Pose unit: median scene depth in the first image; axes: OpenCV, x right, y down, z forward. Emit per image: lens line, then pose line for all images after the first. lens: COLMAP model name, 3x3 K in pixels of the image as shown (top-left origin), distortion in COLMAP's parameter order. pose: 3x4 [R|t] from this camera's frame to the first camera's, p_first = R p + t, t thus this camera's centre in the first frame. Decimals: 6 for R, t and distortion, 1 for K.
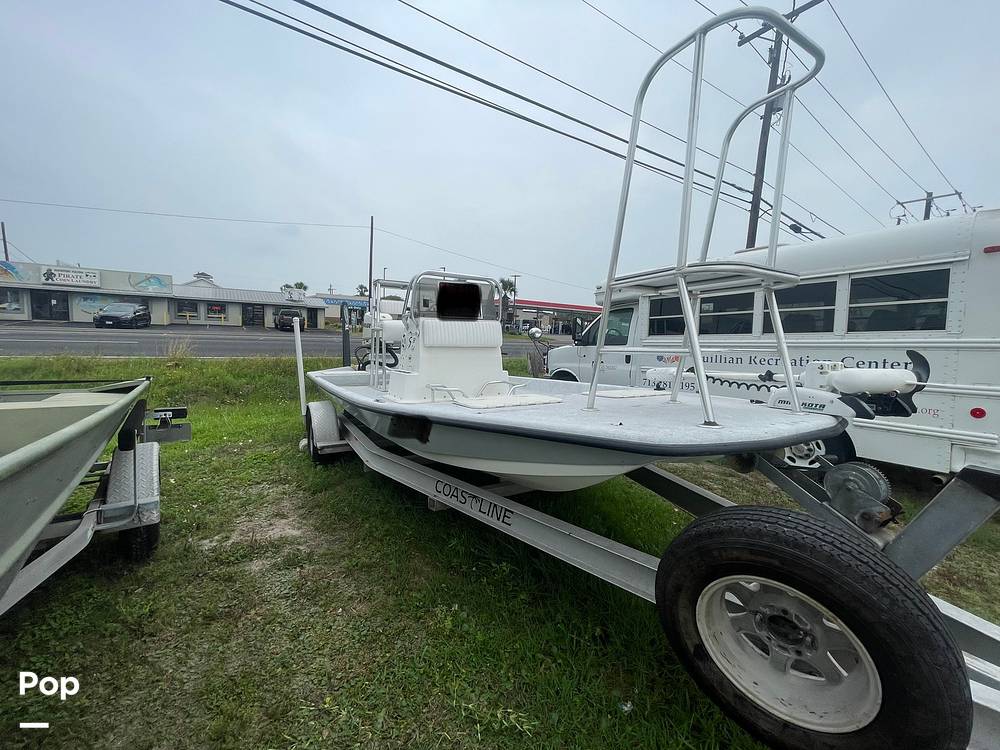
lens RADIAL K [[403.5, 0, 498.2], [0, 403.5, 371.0], [0, 0, 1]] dist [-0.008847, 0.004860]
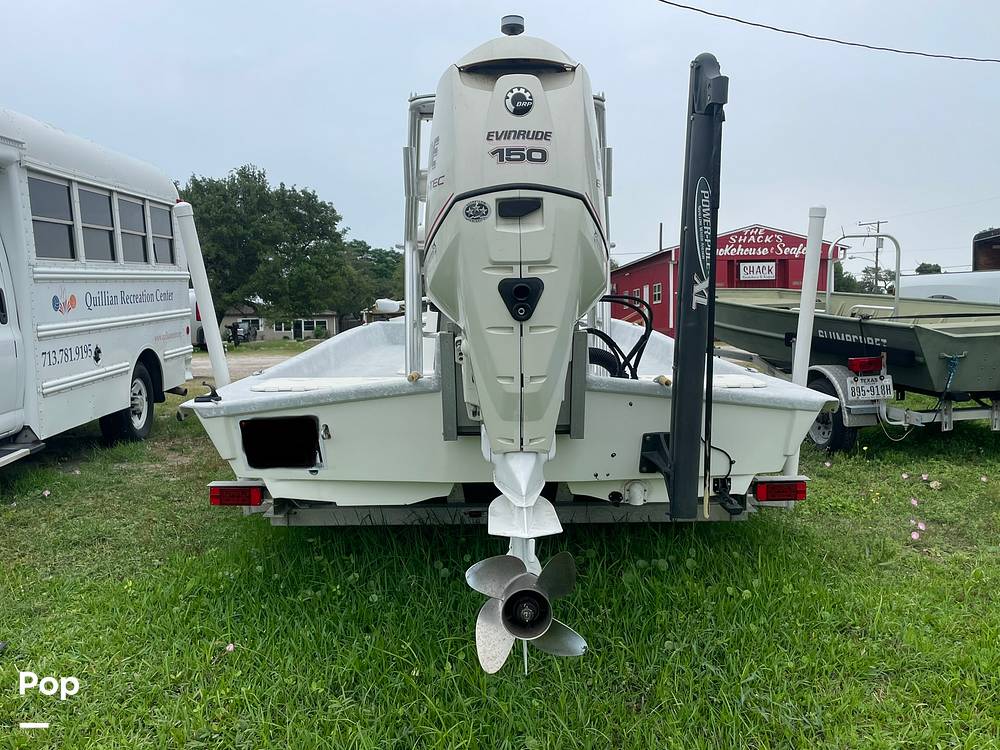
lens RADIAL K [[862.2, 0, 500.0], [0, 862.2, 375.0], [0, 0, 1]] dist [0.006628, 0.003059]
pose [[-0.867174, -0.065249, 0.493712, -0.779797], [0.022894, 0.985108, 0.170404, -0.147894], [-0.497479, 0.159073, -0.852766, 2.166303]]
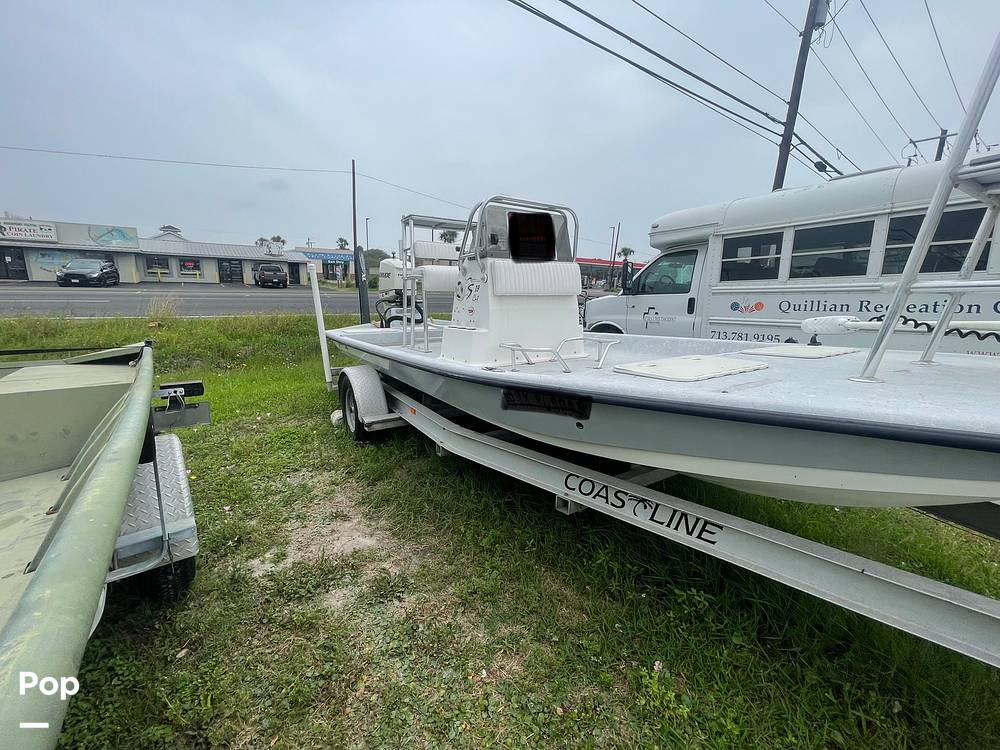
lens RADIAL K [[403.5, 0, 497.7], [0, 403.5, 370.9], [0, 0, 1]] dist [-0.003348, 0.000168]
pose [[0.999249, -0.021794, 0.032048, -0.188424], [0.018140, 0.993746, 0.110177, -0.000334], [-0.034249, -0.109513, 0.993395, 0.180677]]
